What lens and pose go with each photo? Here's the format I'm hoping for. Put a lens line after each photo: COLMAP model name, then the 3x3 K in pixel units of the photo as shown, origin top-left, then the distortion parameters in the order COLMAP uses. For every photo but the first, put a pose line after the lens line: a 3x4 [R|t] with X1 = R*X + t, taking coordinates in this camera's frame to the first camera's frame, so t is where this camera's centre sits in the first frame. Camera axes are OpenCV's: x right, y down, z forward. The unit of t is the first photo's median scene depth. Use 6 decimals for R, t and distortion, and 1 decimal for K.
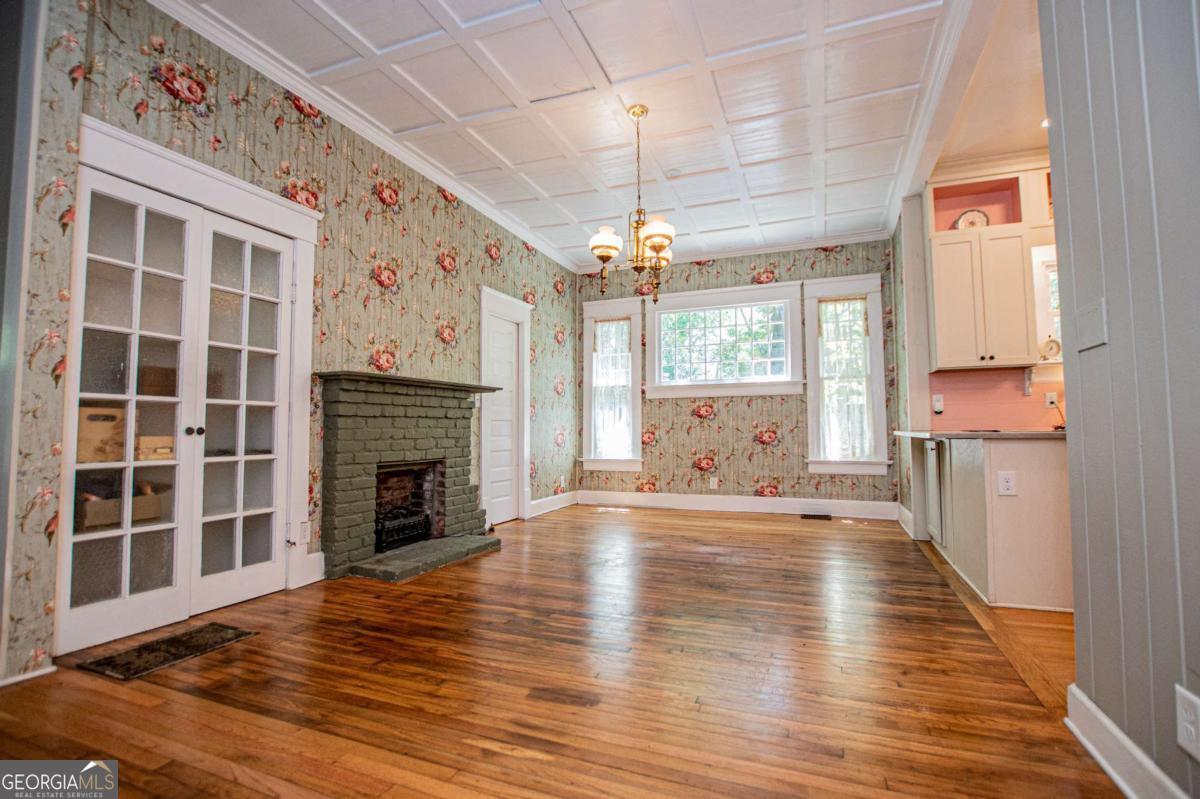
lens RADIAL K [[541.9, 0, 610.3], [0, 541.9, 399.1], [0, 0, 1]] dist [-0.027068, -0.000129]
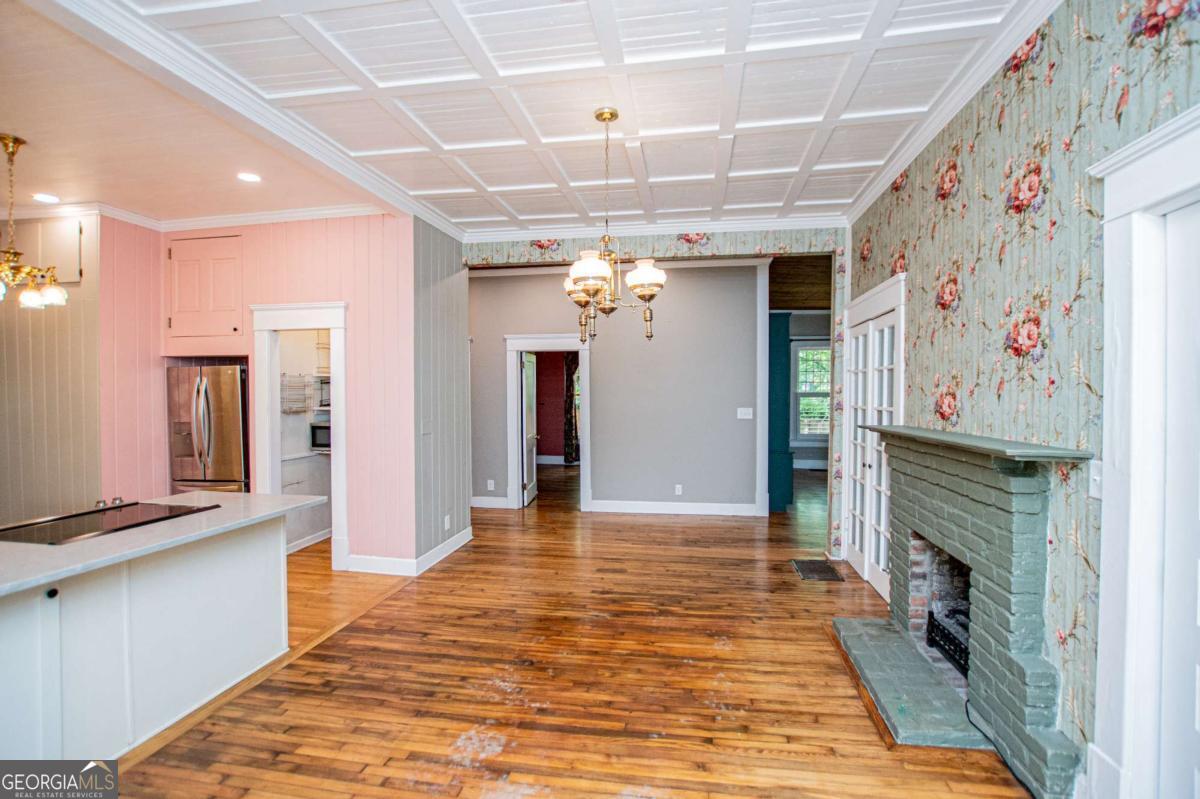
lens RADIAL K [[534.8, 0, 605.7], [0, 534.8, 399.9], [0, 0, 1]] dist [-0.025854, 0.000845]
pose [[-0.979001, 0.009008, -0.203656, 0.186107], [0.017840, 0.998976, -0.041576, -0.051529], [0.203073, -0.044336, -0.978159, 1.479659]]
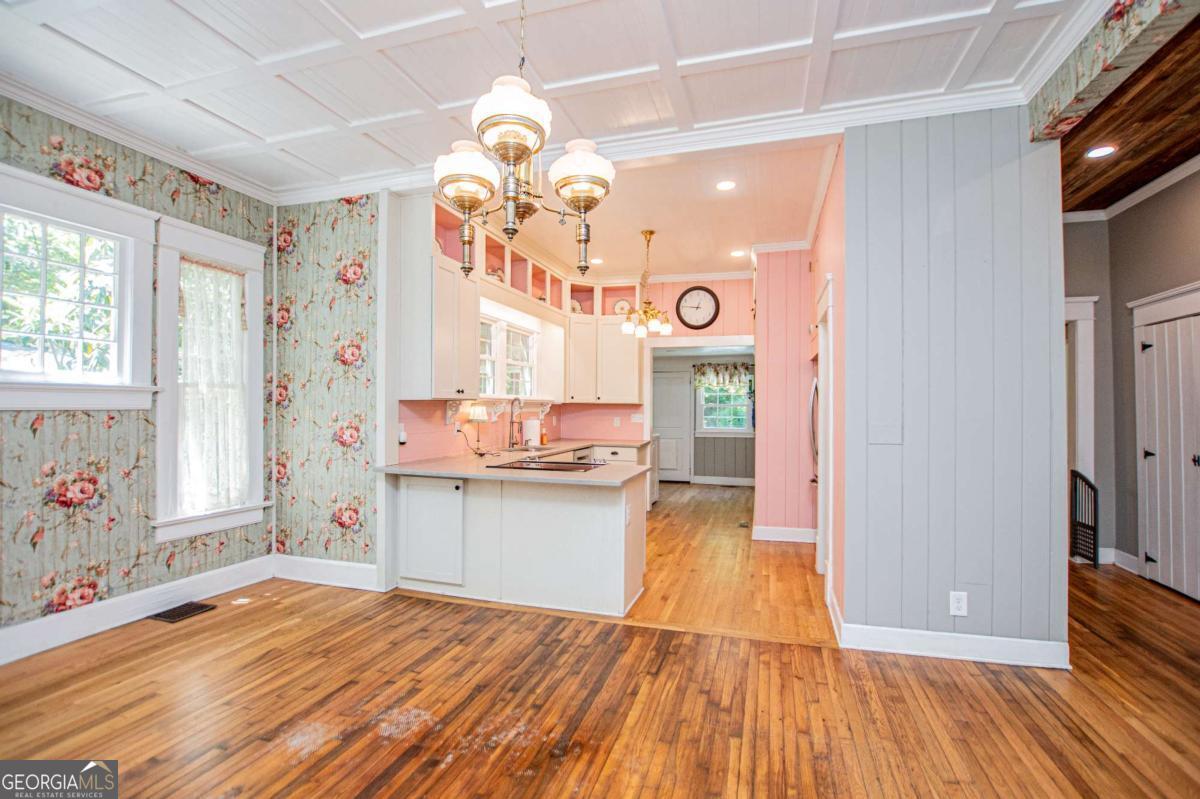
lens RADIAL K [[545.1, 0, 604.2], [0, 545.1, 401.3], [0, 0, 1]] dist [-0.024846, 0.000582]
pose [[-0.080770, 0.017666, 0.996576, -0.355784], [-0.063558, 0.997717, -0.022838, -0.049833], [-0.994704, -0.065185, -0.079463, 0.777871]]
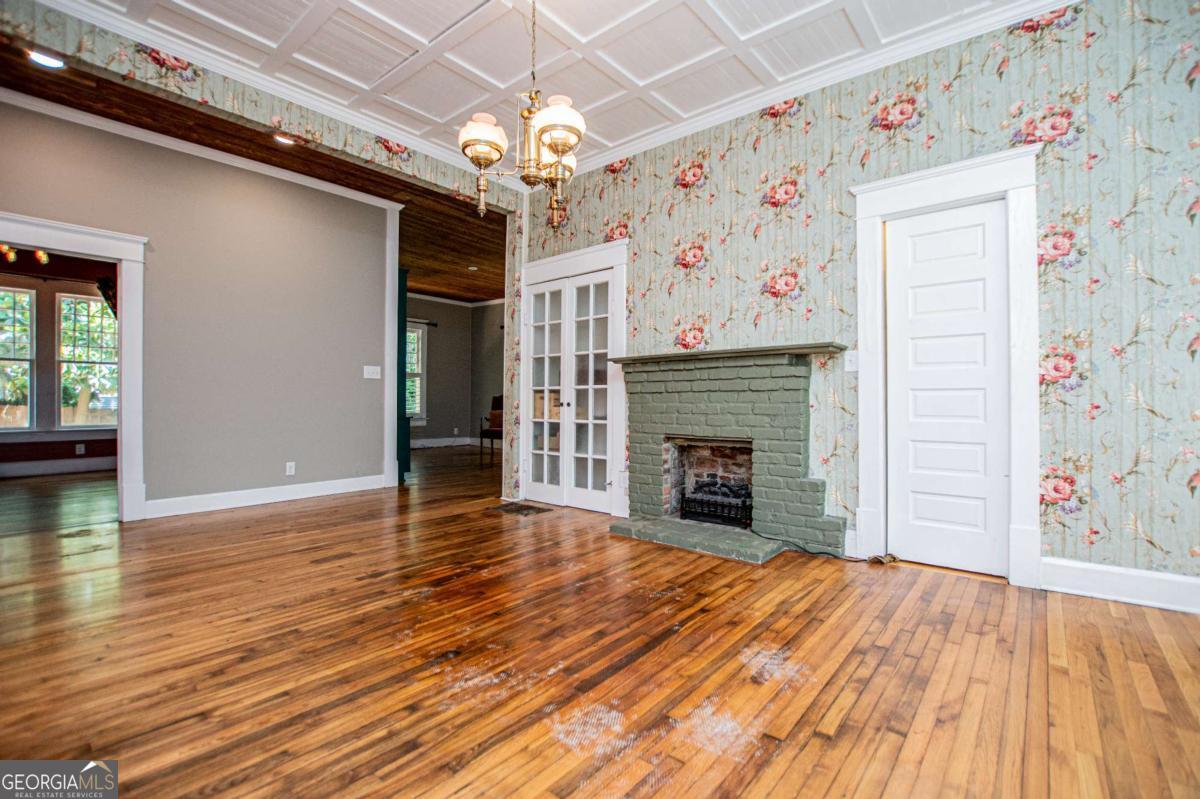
lens RADIAL K [[534.8, 0, 605.7], [0, 534.8, 399.9], [0, 0, 1]] dist [-0.025854, 0.000845]
pose [[-0.318126, 0.001677, -0.948047, 0.554097], [0.054374, 0.998385, -0.016480, 0.050665], [0.946488, -0.056792, -0.317704, 1.055352]]
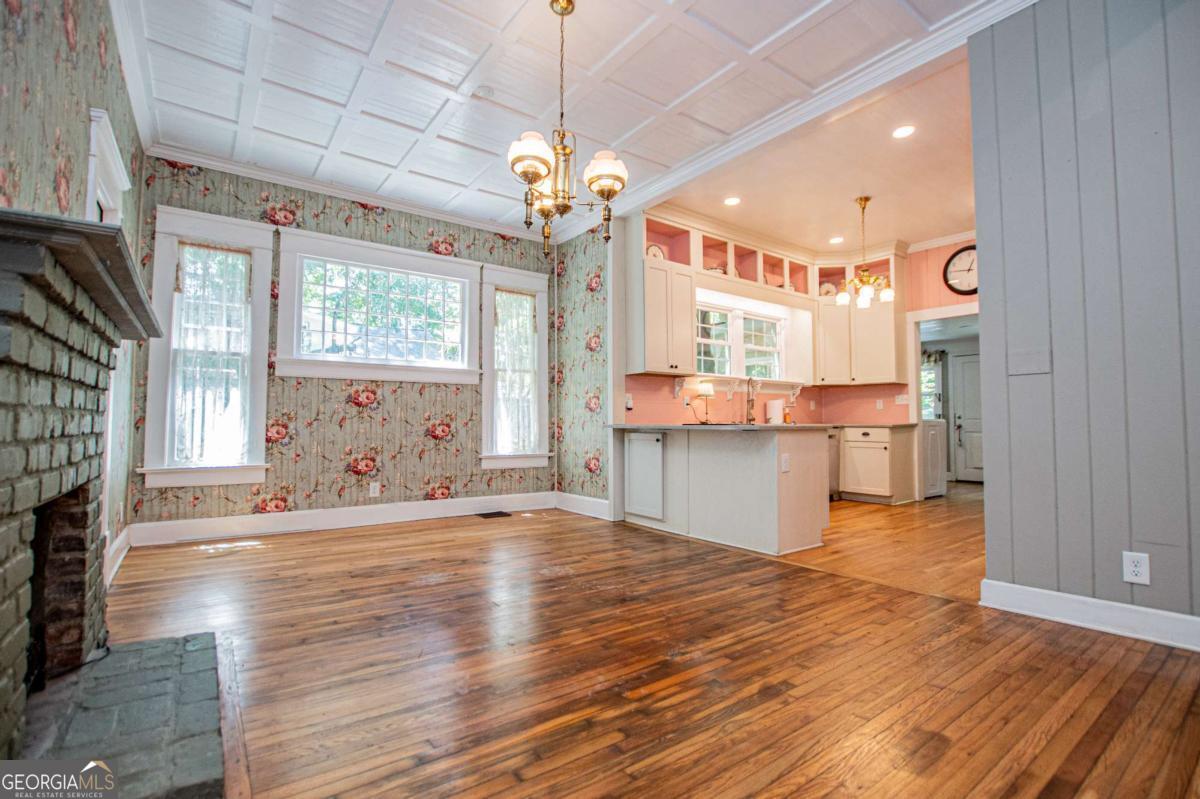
lens RADIAL K [[548.3, 0, 606.9], [0, 548.3, 401.0], [0, 0, 1]] dist [-0.030517, 0.000295]
pose [[0.528671, 0.042095, 0.847782, -0.449057], [-0.052724, 0.998469, -0.016699, 0.031520], [-0.847188, -0.035870, 0.530081, 0.433343]]
